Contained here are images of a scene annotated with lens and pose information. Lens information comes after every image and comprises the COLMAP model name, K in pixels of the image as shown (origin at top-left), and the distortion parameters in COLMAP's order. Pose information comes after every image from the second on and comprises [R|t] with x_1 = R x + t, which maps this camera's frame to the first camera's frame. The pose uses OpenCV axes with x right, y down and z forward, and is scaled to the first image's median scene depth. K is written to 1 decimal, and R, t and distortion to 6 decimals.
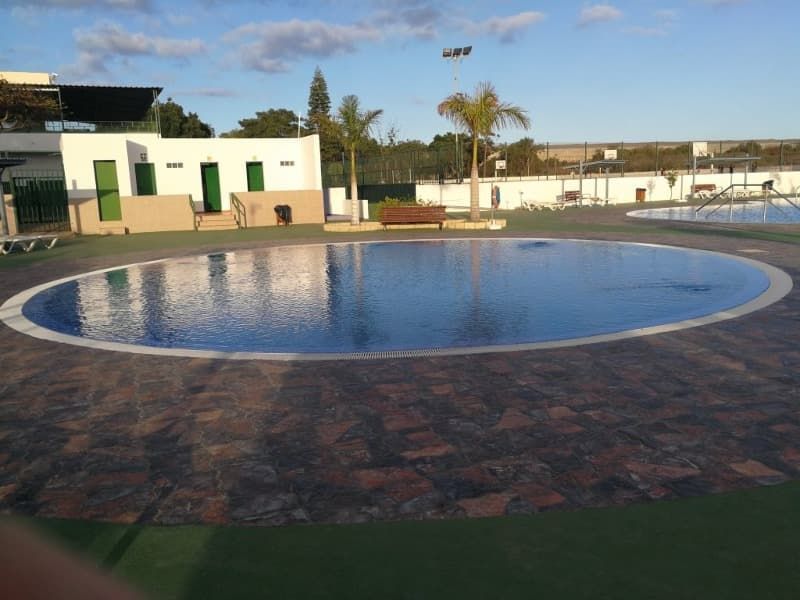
lens RADIAL K [[646.6, 0, 401.0], [0, 646.6, 298.8], [0, 0, 1]] dist [0.002473, 0.006656]
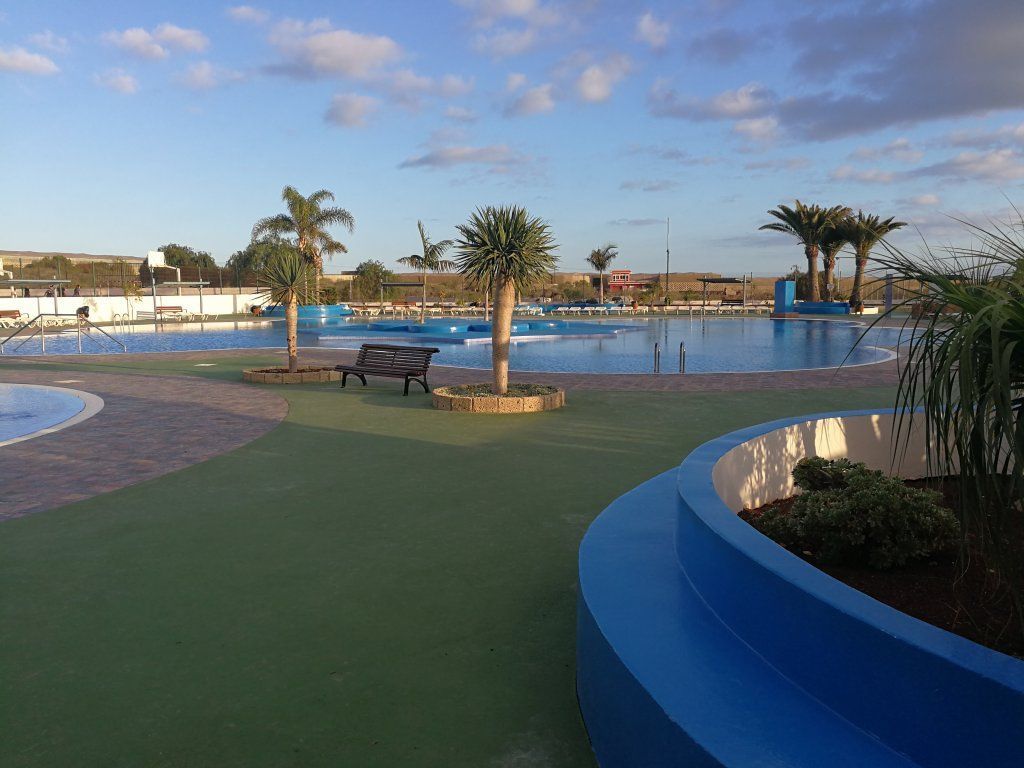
lens RADIAL K [[827.6, 0, 512.2], [0, 827.6, 381.7], [0, 0, 1]] dist [0.002473, 0.006656]
pose [[0.554968, -0.059727, 0.829725, -0.060840], [0.130692, 0.991293, -0.016057, 0.015143], [-0.821541, 0.117350, 0.557941, -0.119875]]
